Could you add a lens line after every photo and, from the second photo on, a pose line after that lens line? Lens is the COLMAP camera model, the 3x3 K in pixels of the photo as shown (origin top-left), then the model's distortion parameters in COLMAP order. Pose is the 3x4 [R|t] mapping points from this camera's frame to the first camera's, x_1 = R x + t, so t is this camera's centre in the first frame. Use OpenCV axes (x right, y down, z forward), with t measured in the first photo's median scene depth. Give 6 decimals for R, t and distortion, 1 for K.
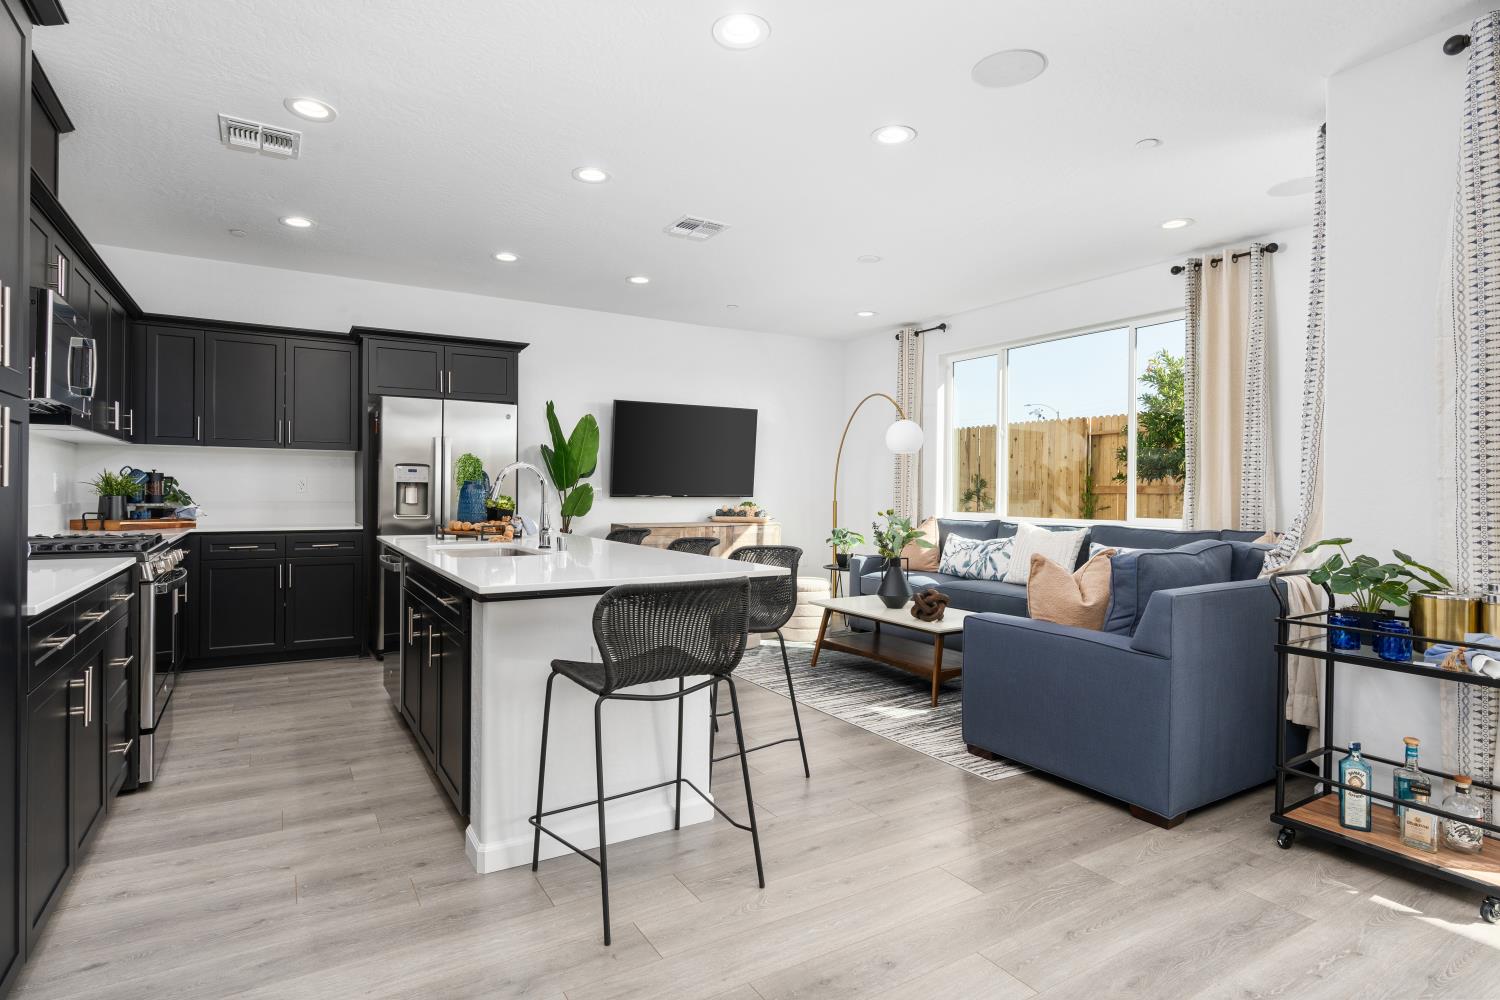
lens RADIAL K [[779.8, 0, 746.2], [0, 779.8, 495.7], [0, 0, 1]] dist [-0.001347, 0.000721]
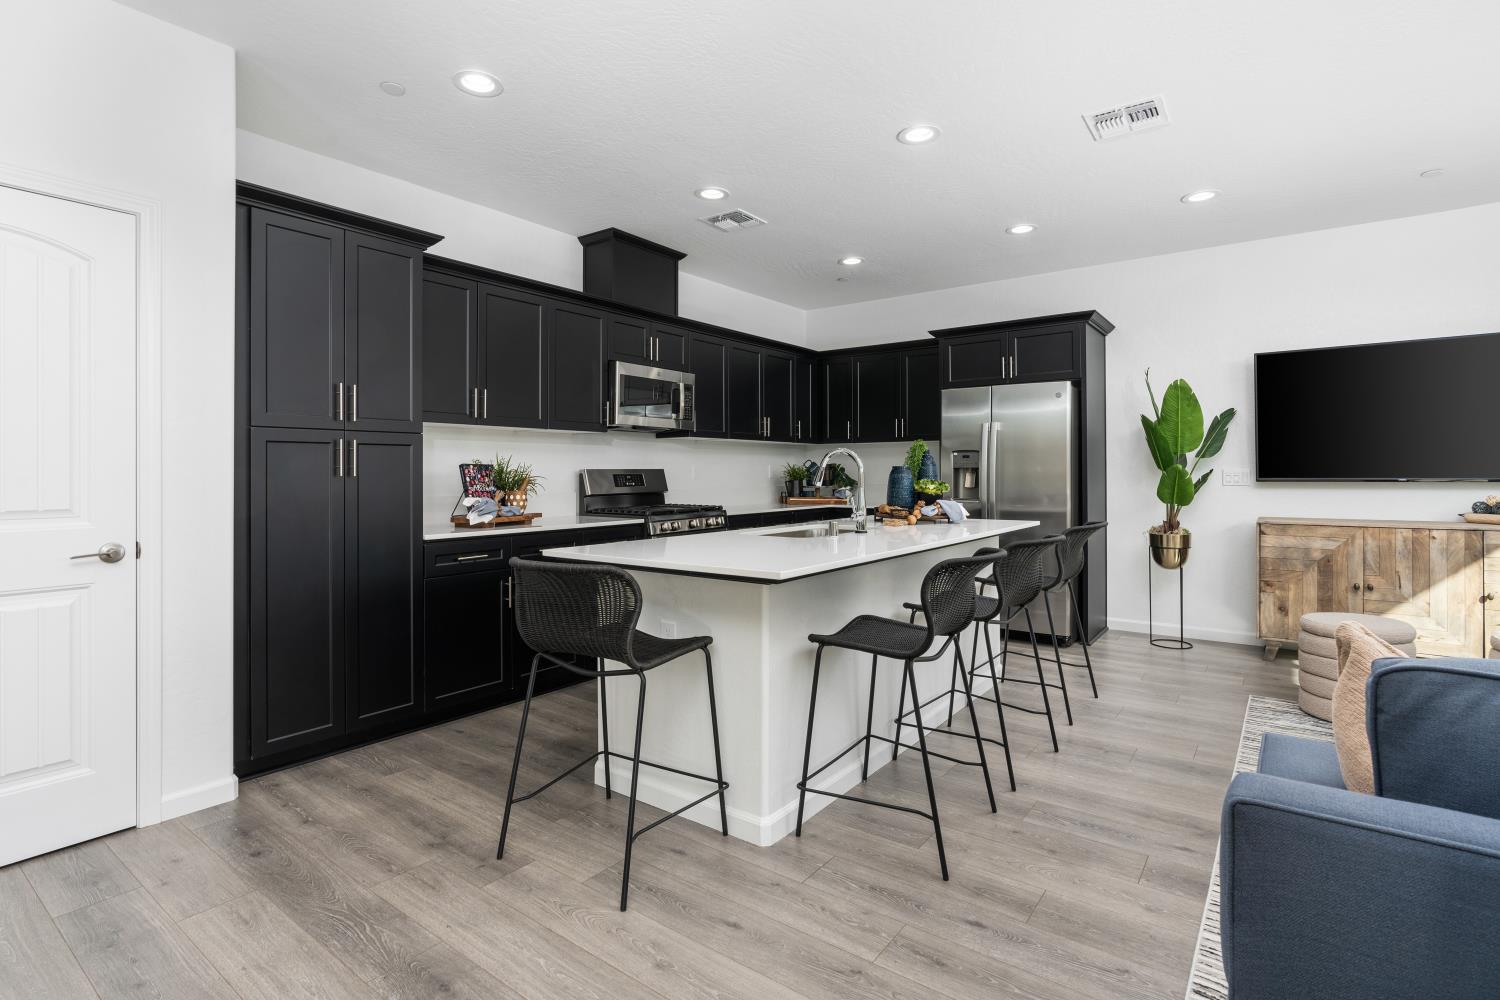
lens RADIAL K [[729.5, 0, 754.7], [0, 729.5, 475.2], [0, 0, 1]] dist [-0.010556, -0.000091]
pose [[0.372959, -0.008859, -0.927806, 0.416221], [0.000613, 0.999957, -0.009301, 0.001729], [0.927848, 0.002901, 0.372948, 0.396108]]
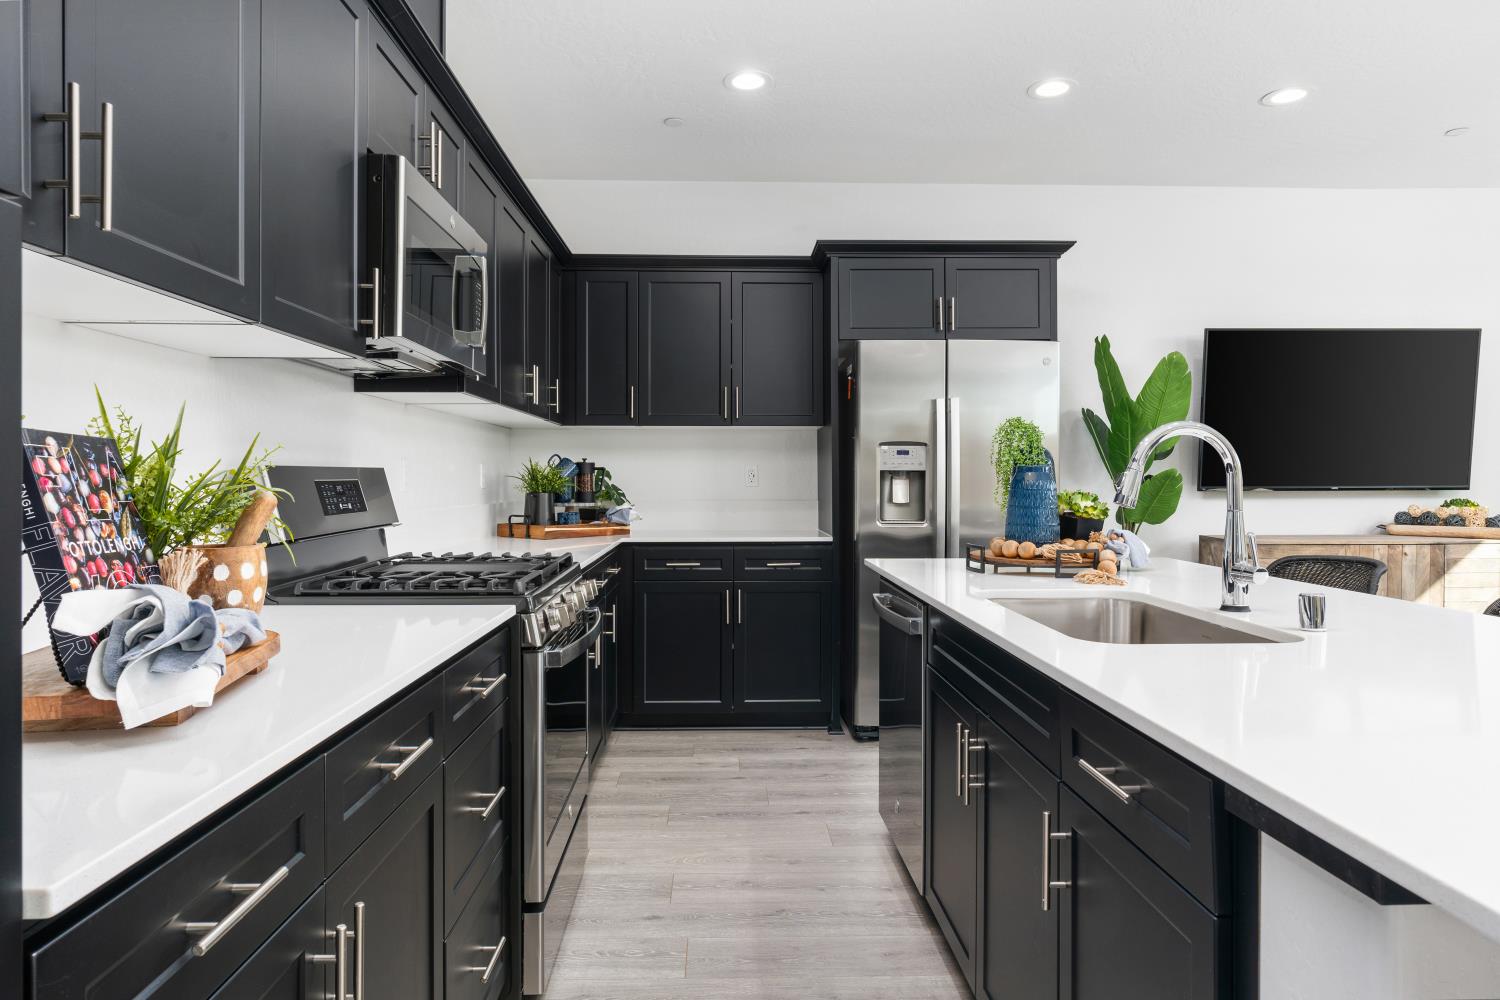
lens RADIAL K [[917.2, 0, 749.6], [0, 917.2, 480.3], [0, 0, 1]] dist [-0.002699, -0.000694]
pose [[0.872852, -0.008545, -0.487910, -0.183269], [0.005339, 0.999954, -0.007961, -0.004178], [0.487955, 0.004344, 0.872858, 0.299987]]
